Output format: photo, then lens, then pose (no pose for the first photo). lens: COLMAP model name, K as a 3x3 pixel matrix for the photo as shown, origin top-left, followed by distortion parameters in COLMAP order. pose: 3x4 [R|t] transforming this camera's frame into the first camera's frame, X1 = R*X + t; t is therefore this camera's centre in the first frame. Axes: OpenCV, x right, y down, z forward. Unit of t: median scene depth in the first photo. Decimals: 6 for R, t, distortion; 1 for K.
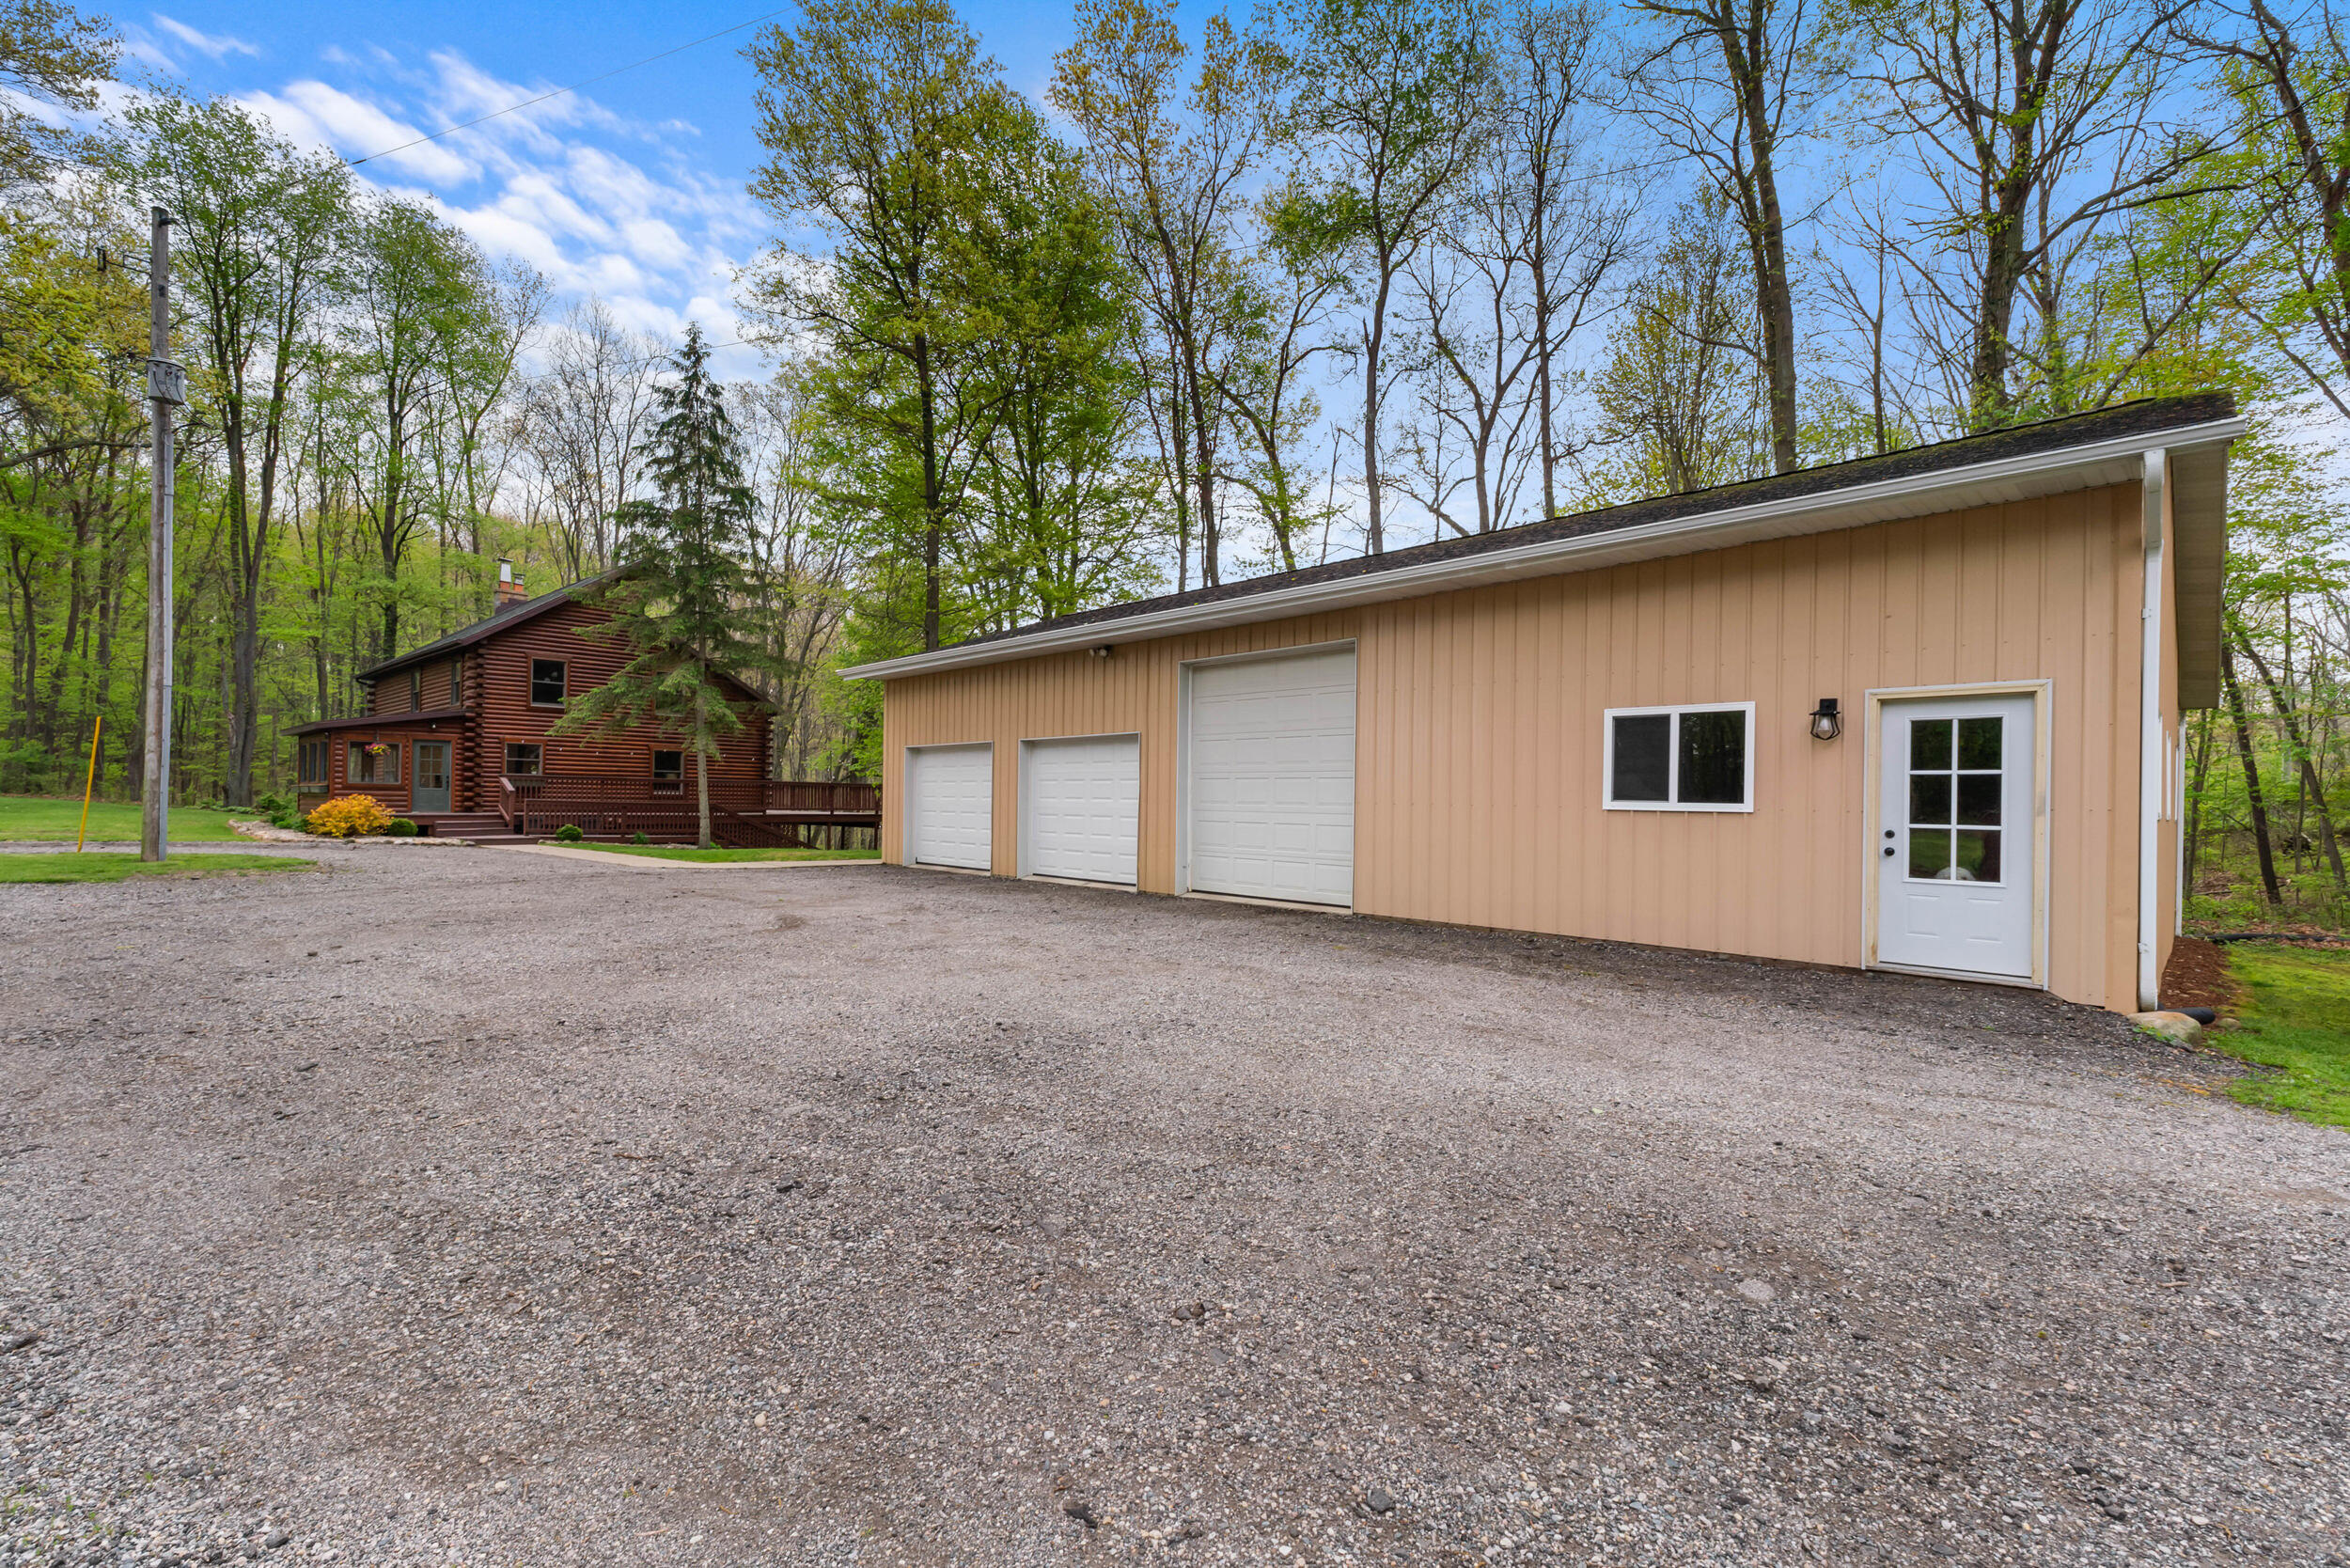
lens RADIAL K [[1014.4, 0, 1168.9], [0, 1014.4, 792.2], [0, 0, 1]] dist [0.008301, -0.000495]
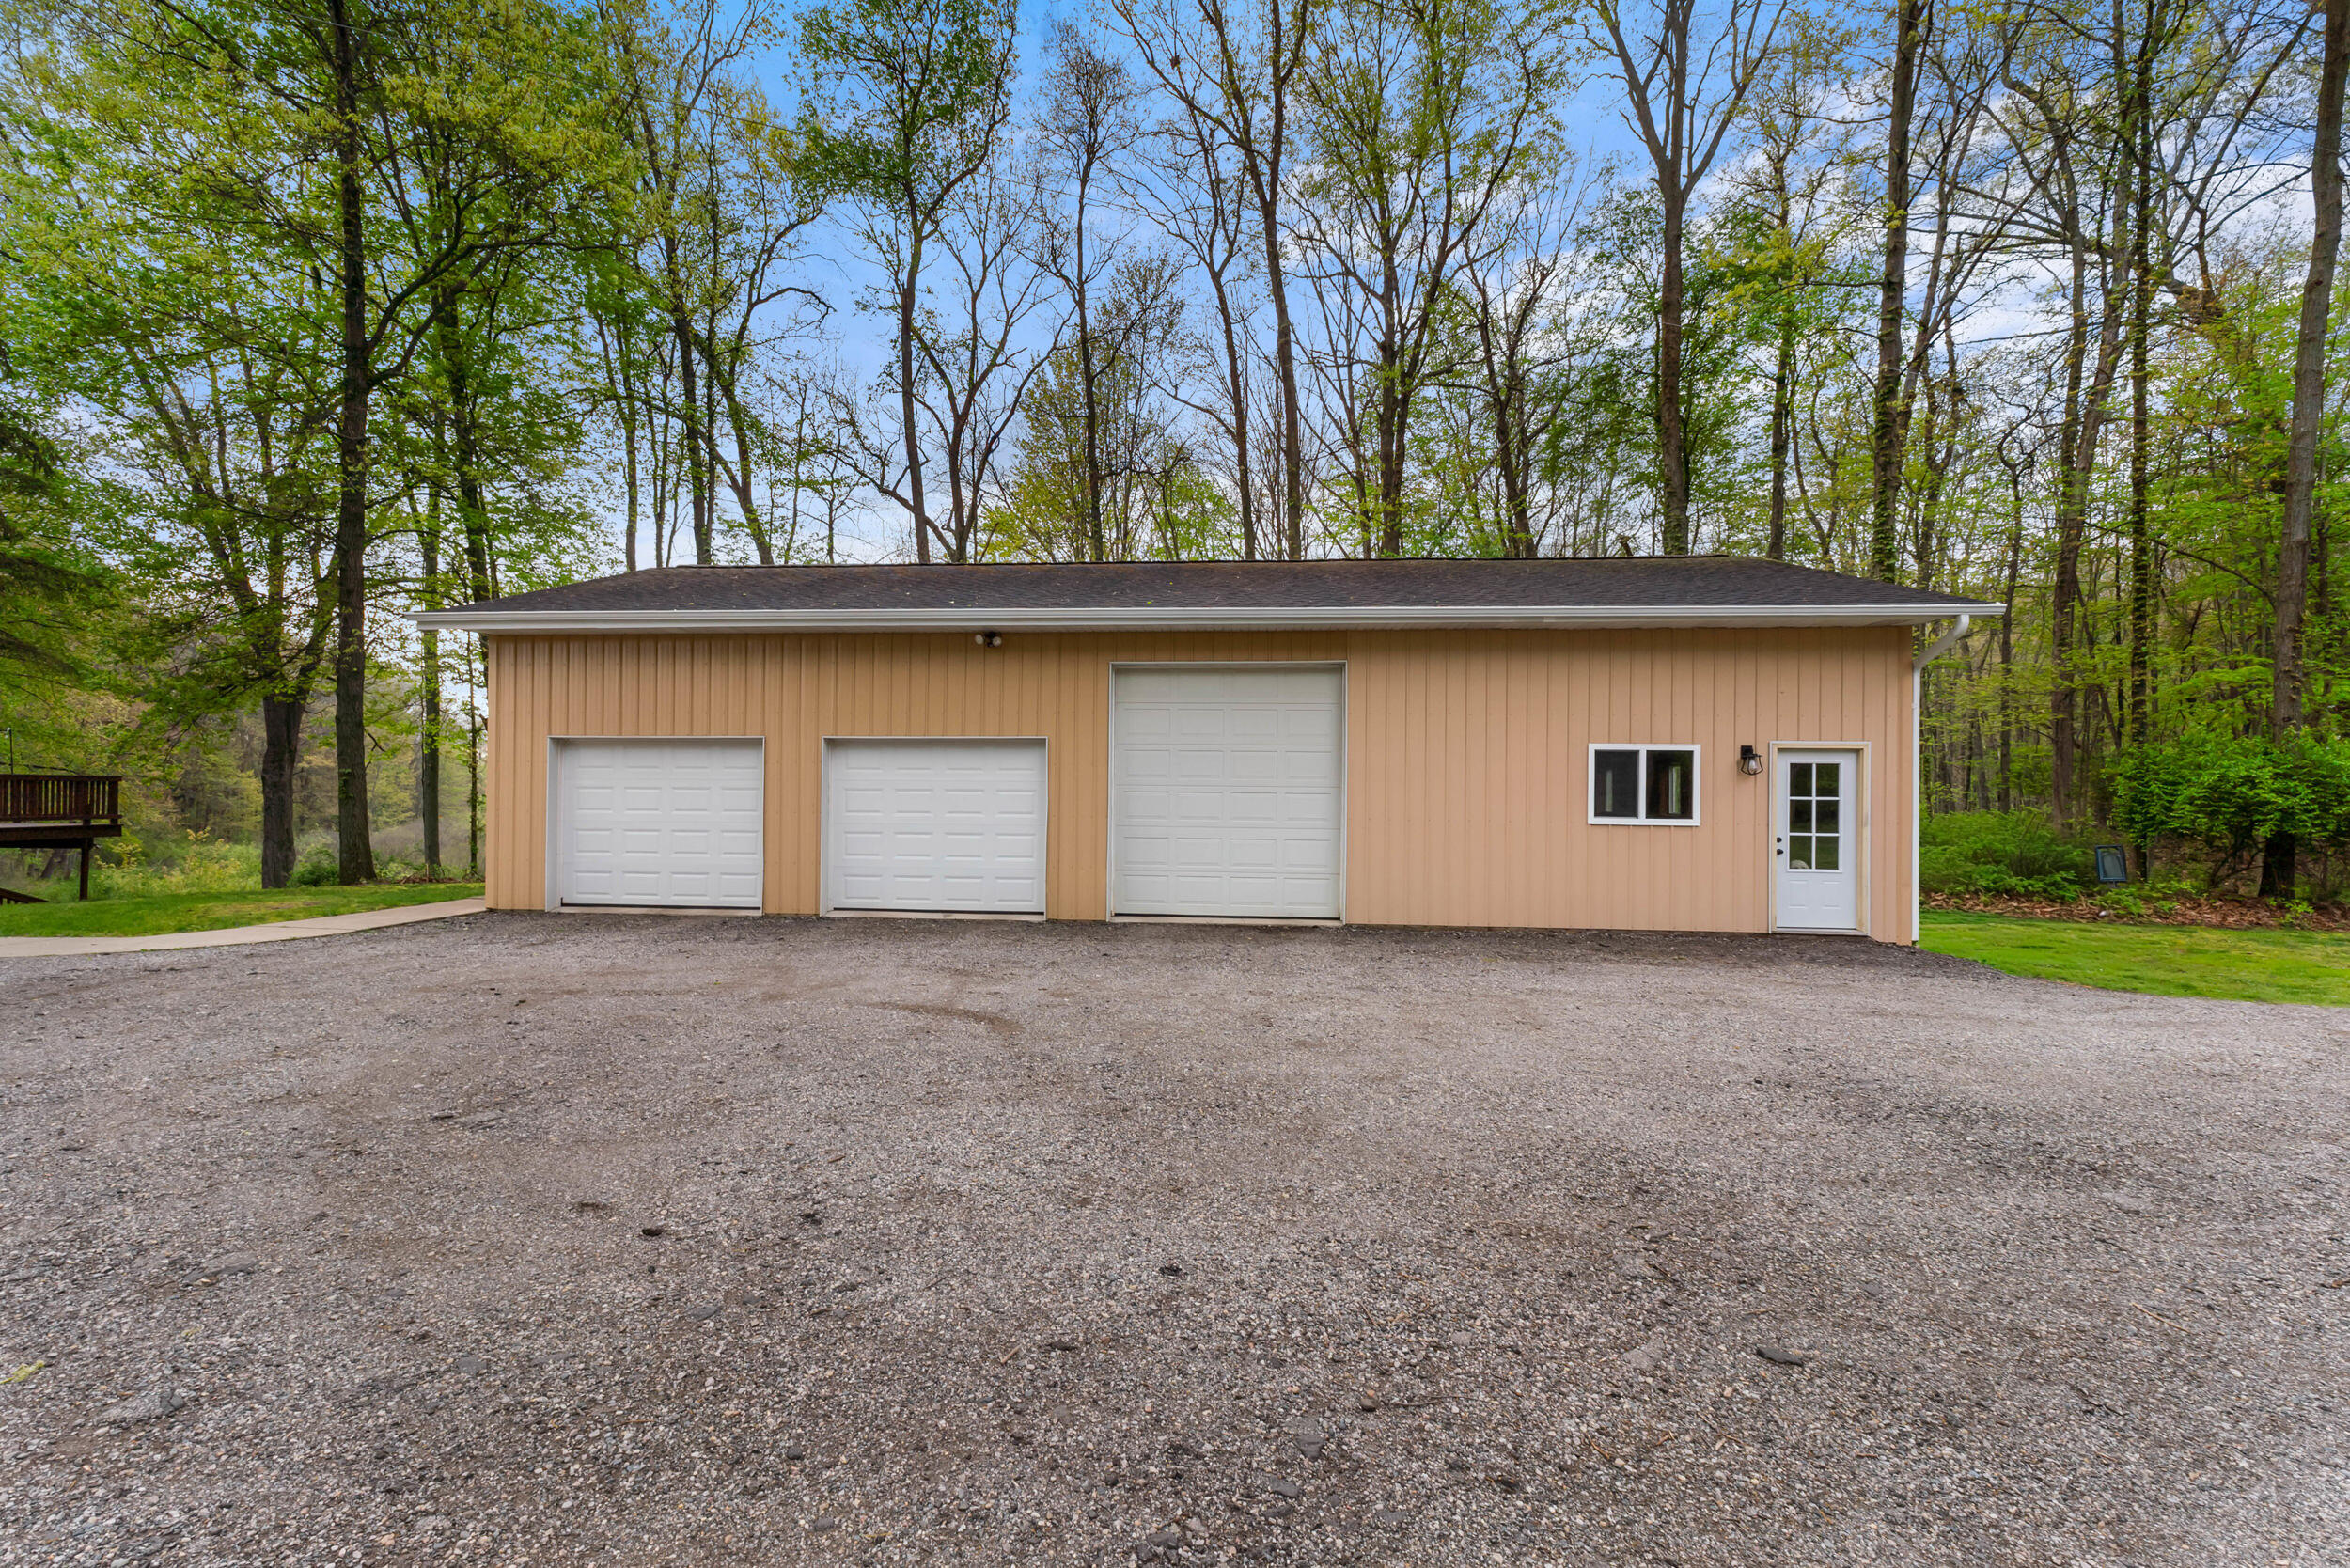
lens RADIAL K [[1014.4, 0, 1171.9], [0, 1014.4, 781.2], [0, 0, 1]] dist [0.008301, -0.000495]
pose [[0.748292, -0.000932, 0.663368, -0.832432], [-0.004998, 0.999963, 0.007042, -0.044199], [-0.663350, -0.008585, 0.748260, 0.430811]]
